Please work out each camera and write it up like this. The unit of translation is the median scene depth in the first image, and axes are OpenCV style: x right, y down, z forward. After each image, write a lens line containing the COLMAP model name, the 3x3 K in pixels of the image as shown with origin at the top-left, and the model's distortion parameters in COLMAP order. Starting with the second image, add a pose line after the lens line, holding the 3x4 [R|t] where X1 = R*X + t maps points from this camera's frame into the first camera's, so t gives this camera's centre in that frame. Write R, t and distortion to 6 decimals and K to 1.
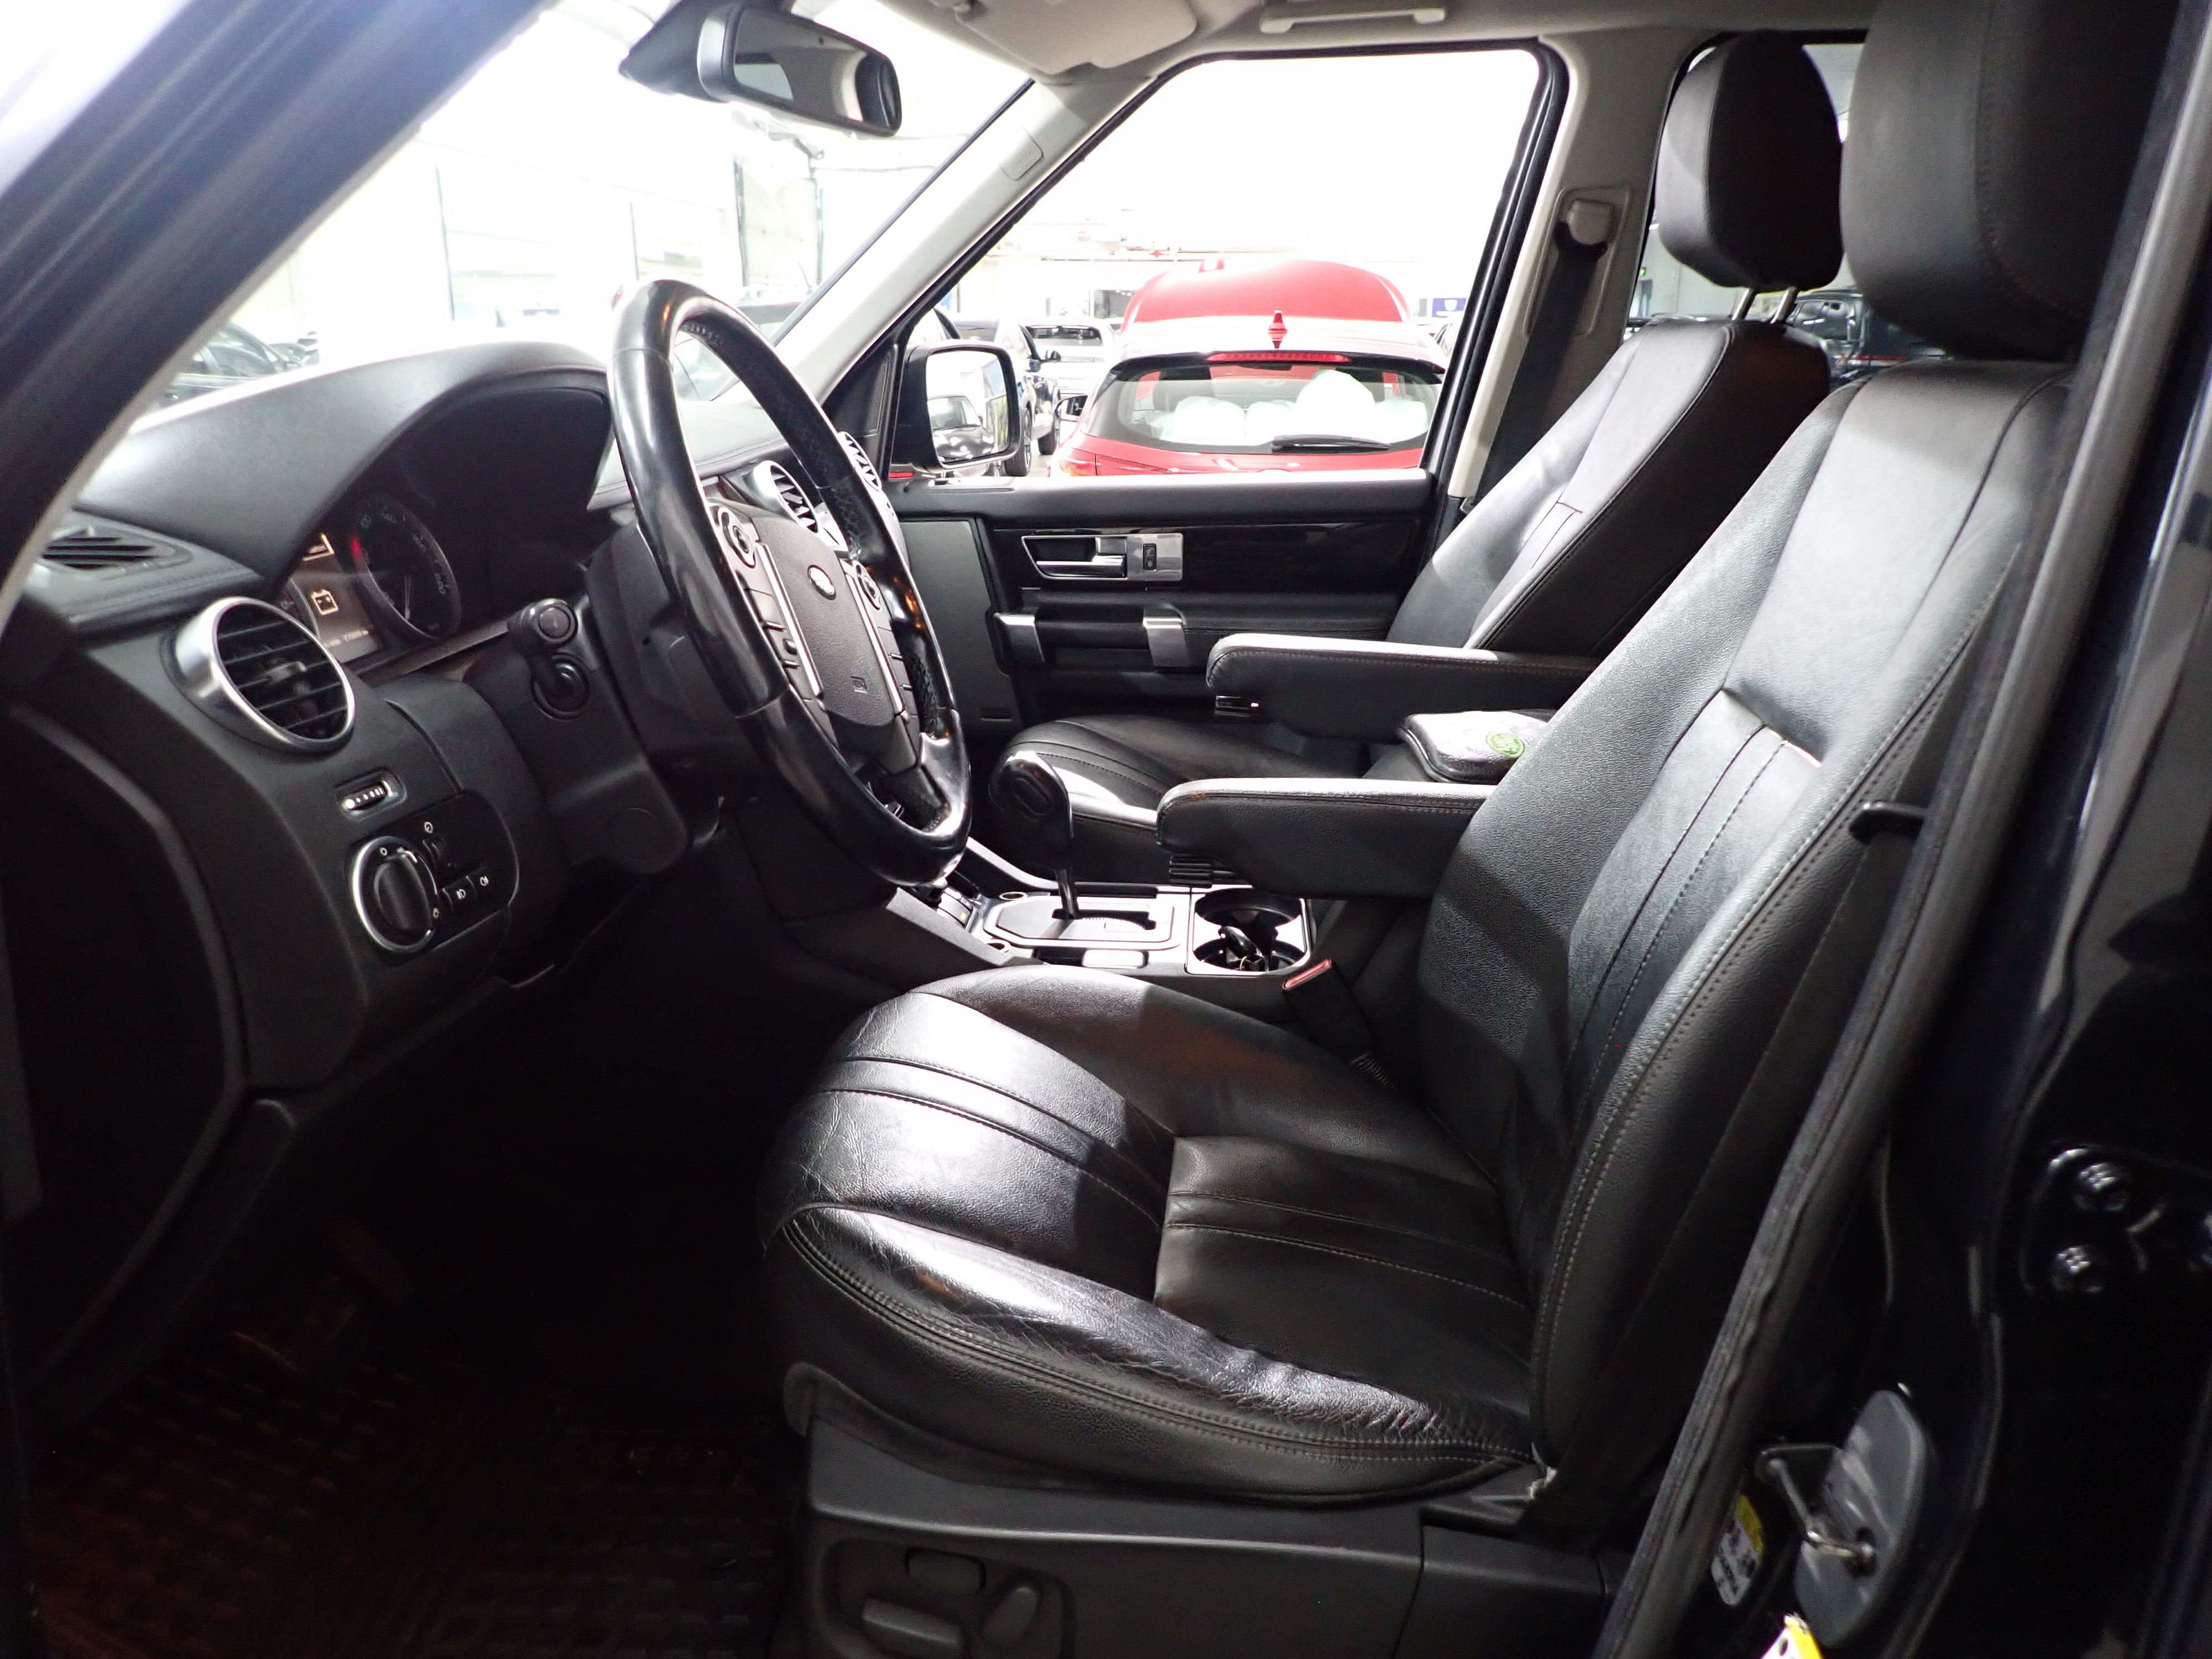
lens RADIAL K [[1605.4, 0, 1106.0], [0, 1605.4, 829.5], [0, 0, 1]] dist [-0.006191, 0.001210]
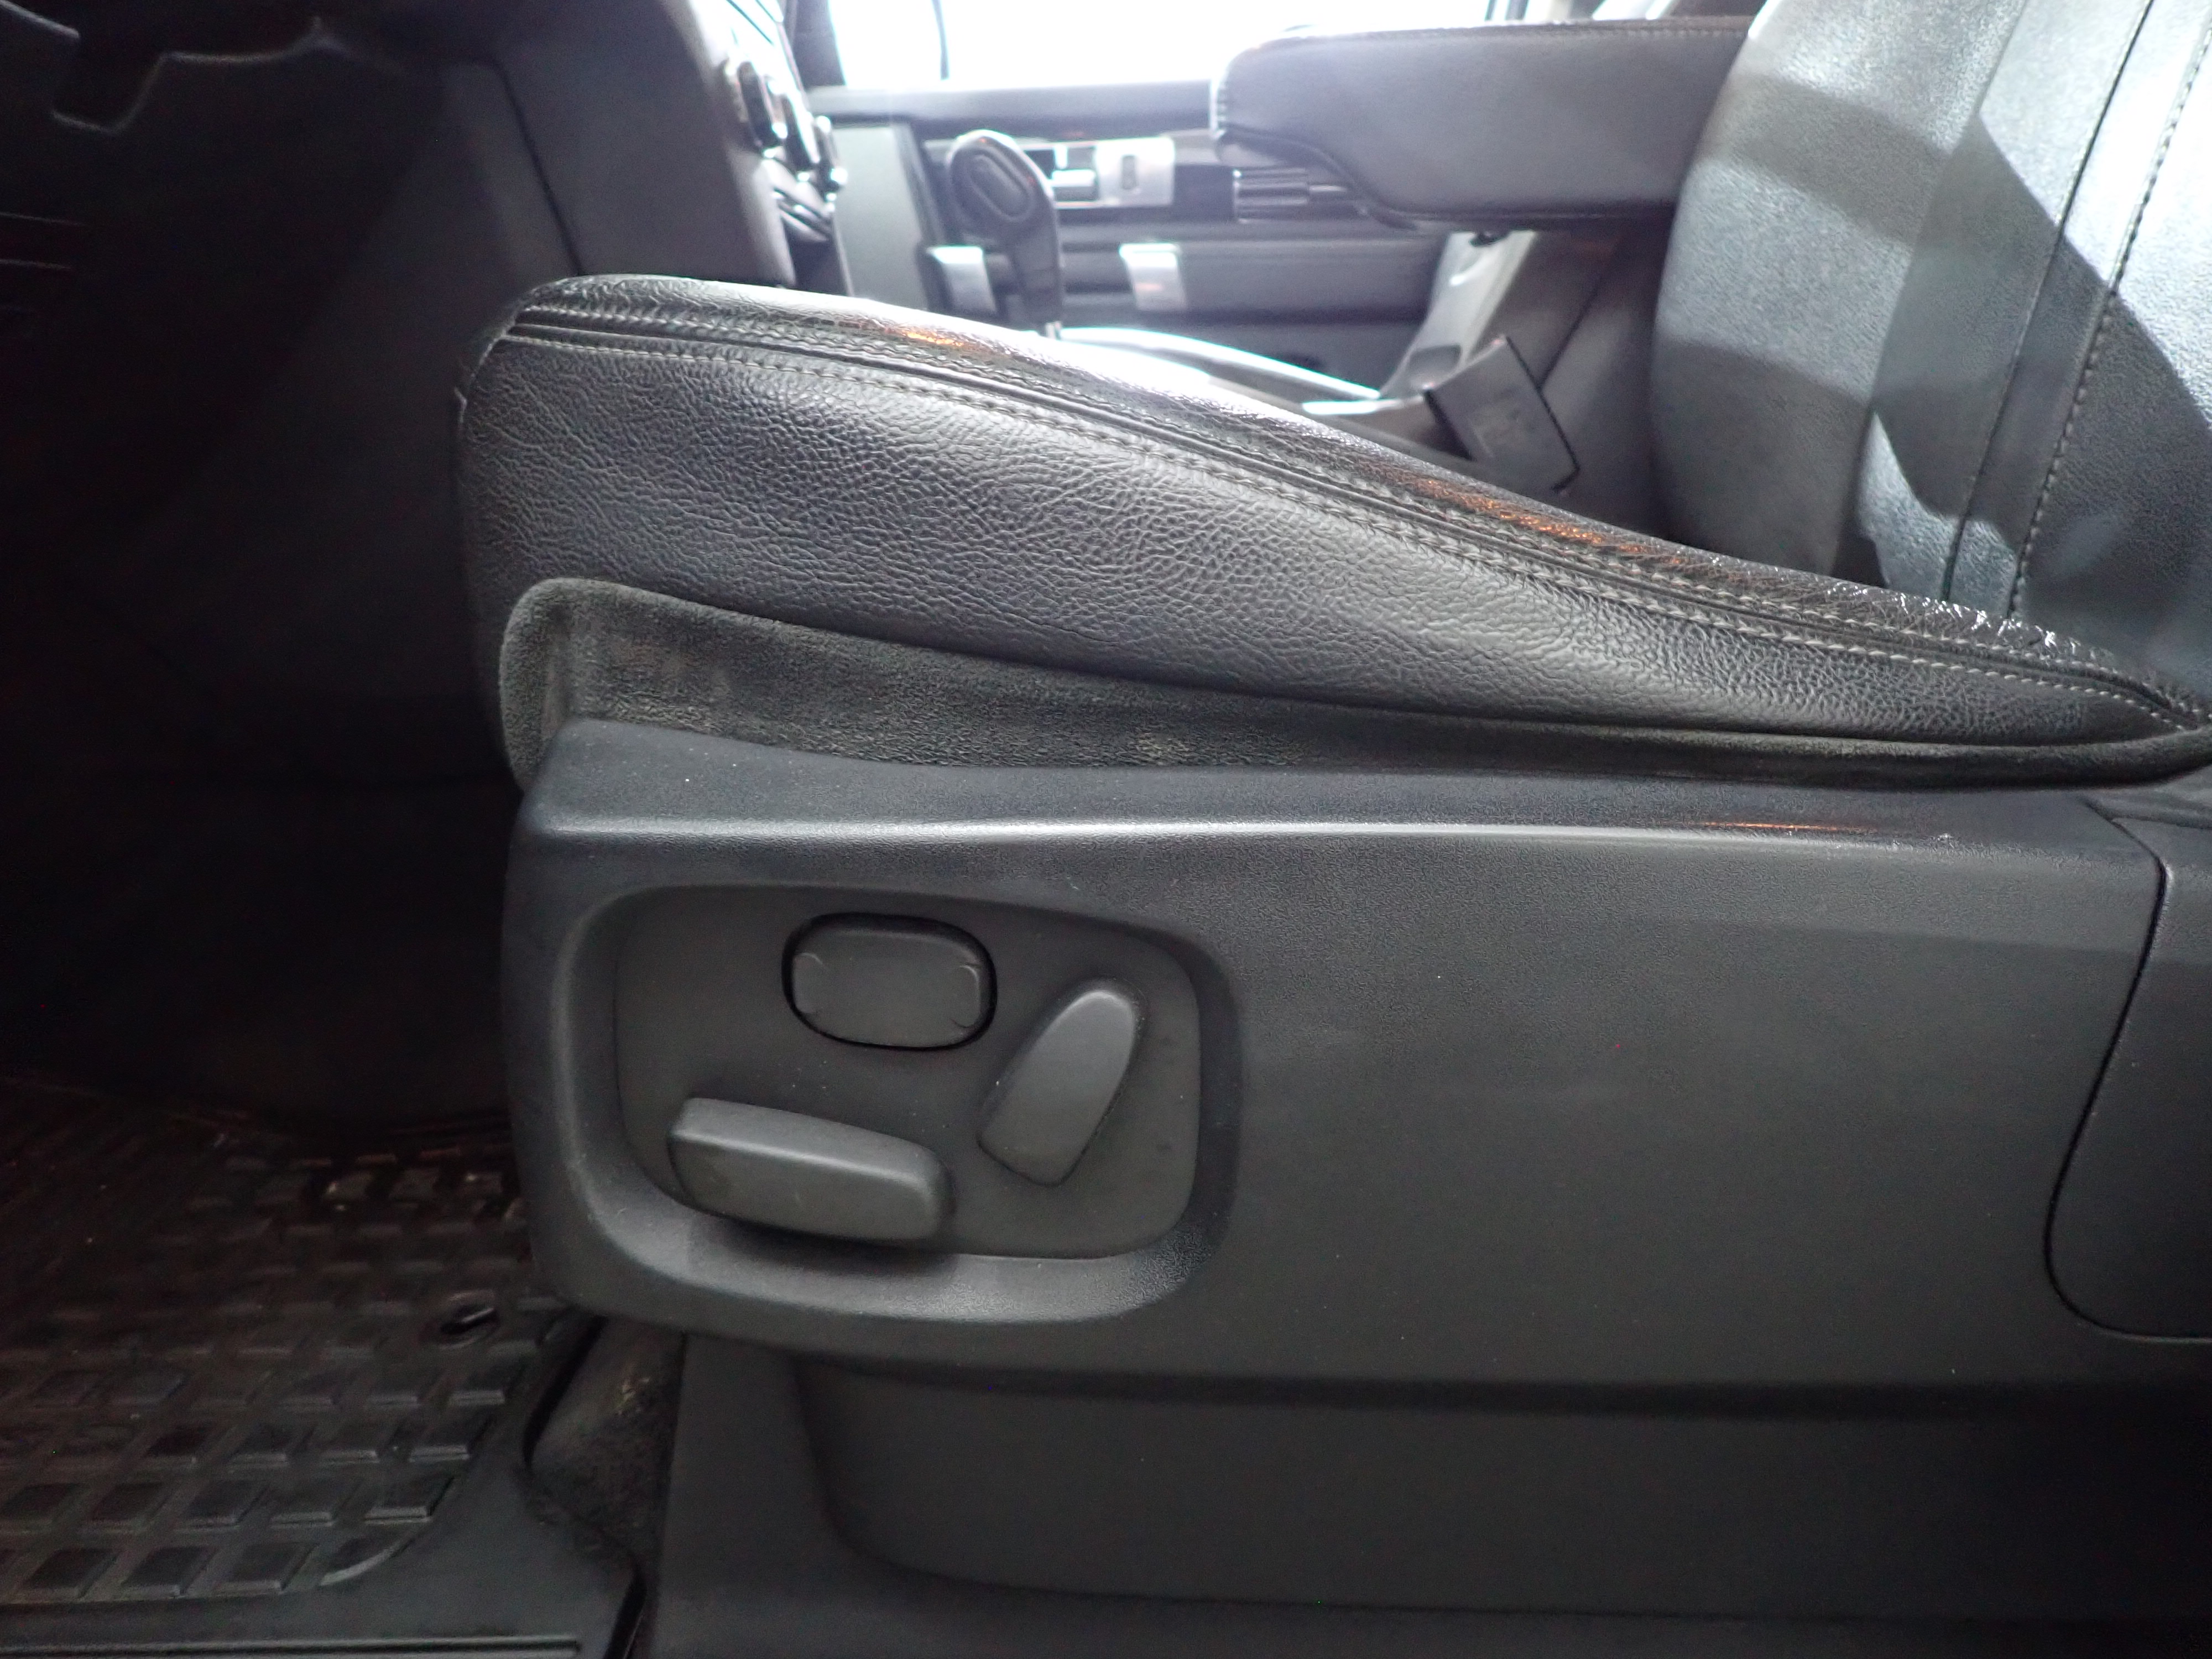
lens RADIAL K [[1605.4, 0, 1106.0], [0, 1605.4, 829.5], [0, 0, 1]] dist [-0.006191, 0.001210]
pose [[0.998666, -0.021348, 0.047015, -0.044593], [0.023622, 0.998551, -0.048356, 0.304625], [-0.045914, 0.049402, 0.997723, 0.419554]]
